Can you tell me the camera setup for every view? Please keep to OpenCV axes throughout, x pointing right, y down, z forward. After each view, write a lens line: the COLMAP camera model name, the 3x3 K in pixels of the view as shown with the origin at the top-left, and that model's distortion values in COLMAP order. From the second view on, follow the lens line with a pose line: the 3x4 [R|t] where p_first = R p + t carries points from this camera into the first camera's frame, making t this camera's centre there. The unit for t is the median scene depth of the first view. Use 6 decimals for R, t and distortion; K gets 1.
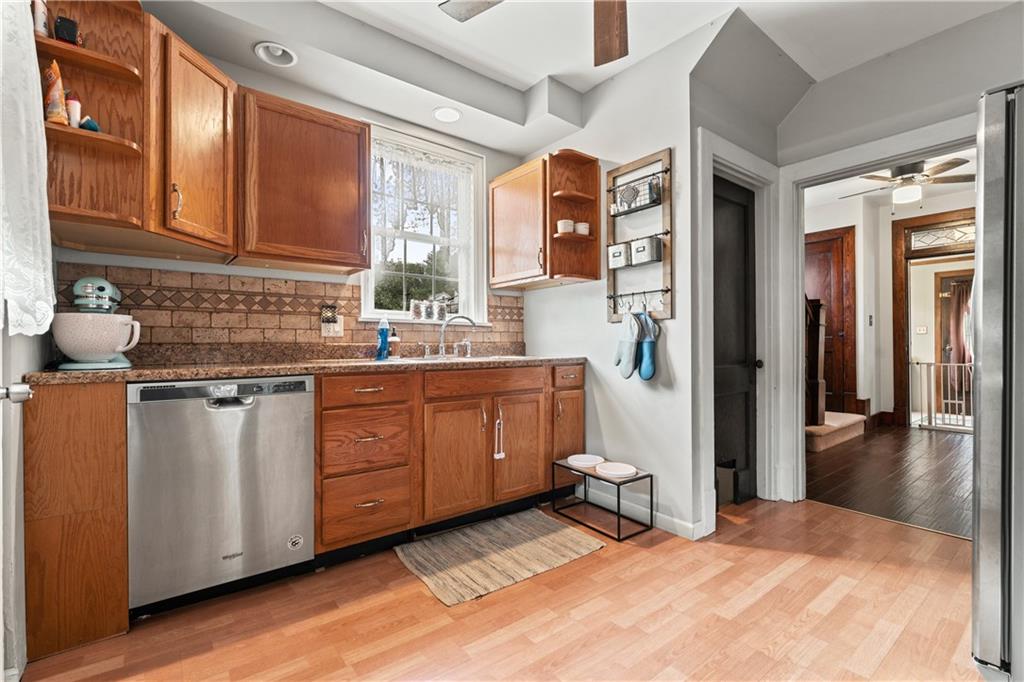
lens RADIAL K [[461.4, 0, 508.3], [0, 461.4, 345.5], [0, 0, 1]] dist [0.000084, -0.000203]
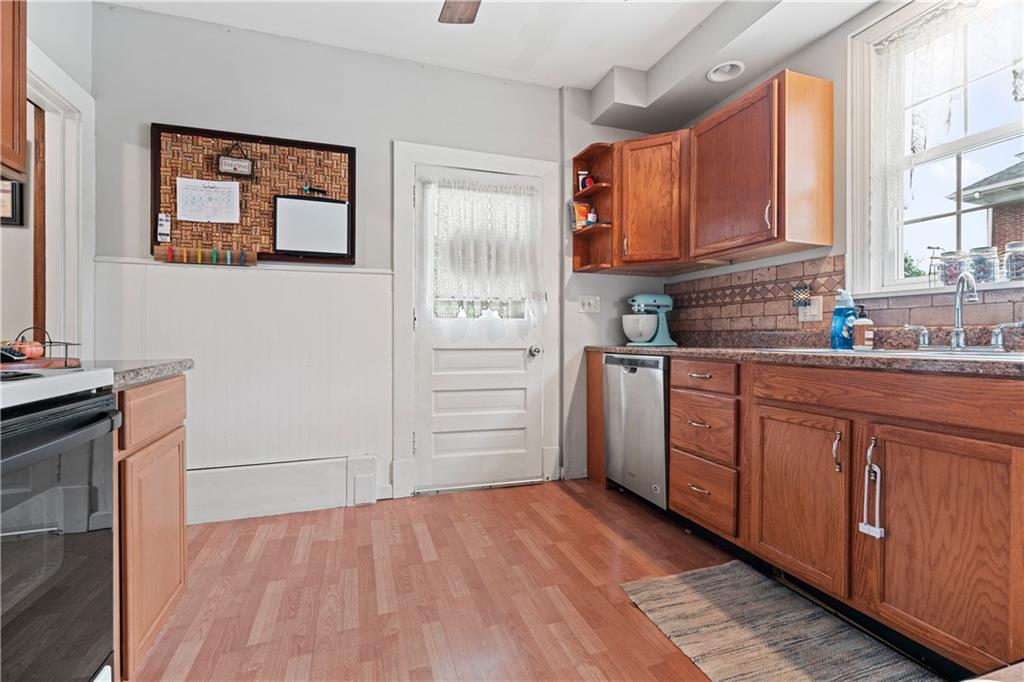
lens RADIAL K [[461.4, 0, 512.6], [0, 461.4, 338.0], [0, 0, 1]] dist [0.000084, -0.000203]
pose [[-0.330913, 0.005415, -0.943646, 0.707024], [0.001283, 0.999985, 0.005289, 0.007771], [0.943660, 0.000539, -0.330915, 0.862225]]
